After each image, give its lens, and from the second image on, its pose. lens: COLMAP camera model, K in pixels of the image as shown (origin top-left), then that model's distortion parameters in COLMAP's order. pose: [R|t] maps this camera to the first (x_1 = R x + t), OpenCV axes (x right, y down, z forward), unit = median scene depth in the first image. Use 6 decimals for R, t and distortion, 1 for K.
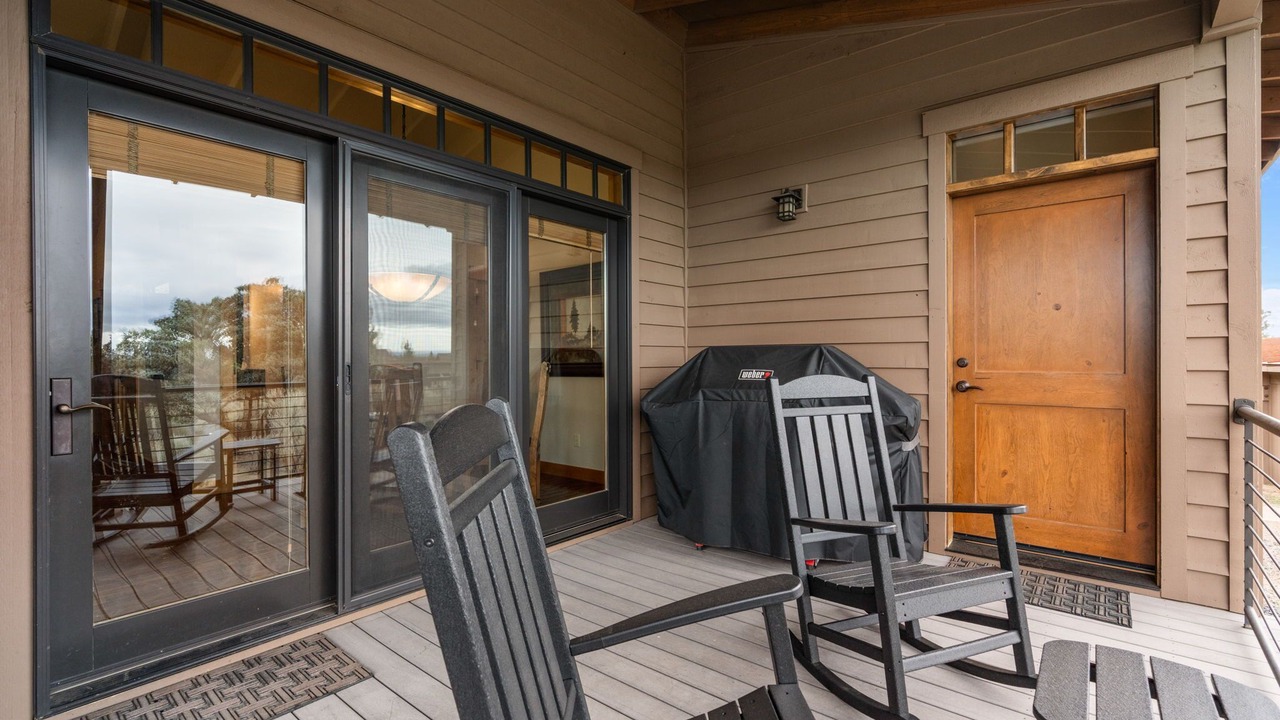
lens RADIAL K [[580.0, 0, 639.2], [0, 580.0, 359.7], [0, 0, 1]] dist [-0.010197, 0.004123]
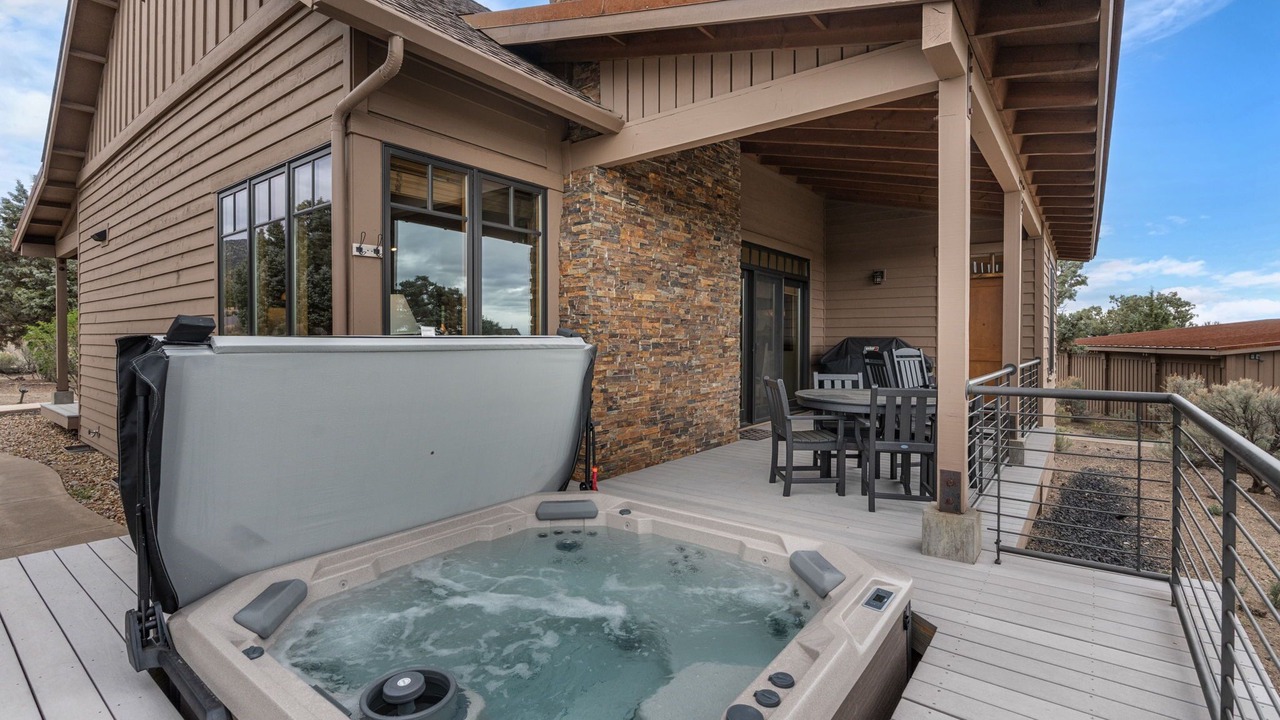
lens RADIAL K [[580.0, 0, 641.0], [0, 580.0, 350.4], [0, 0, 1]] dist [-0.010197, 0.004123]
pose [[0.999453, 0.004738, 0.032739, -0.854648], [-0.005230, 0.999874, 0.014958, 0.000418], [-0.032664, -0.015121, 0.999352, -1.458236]]
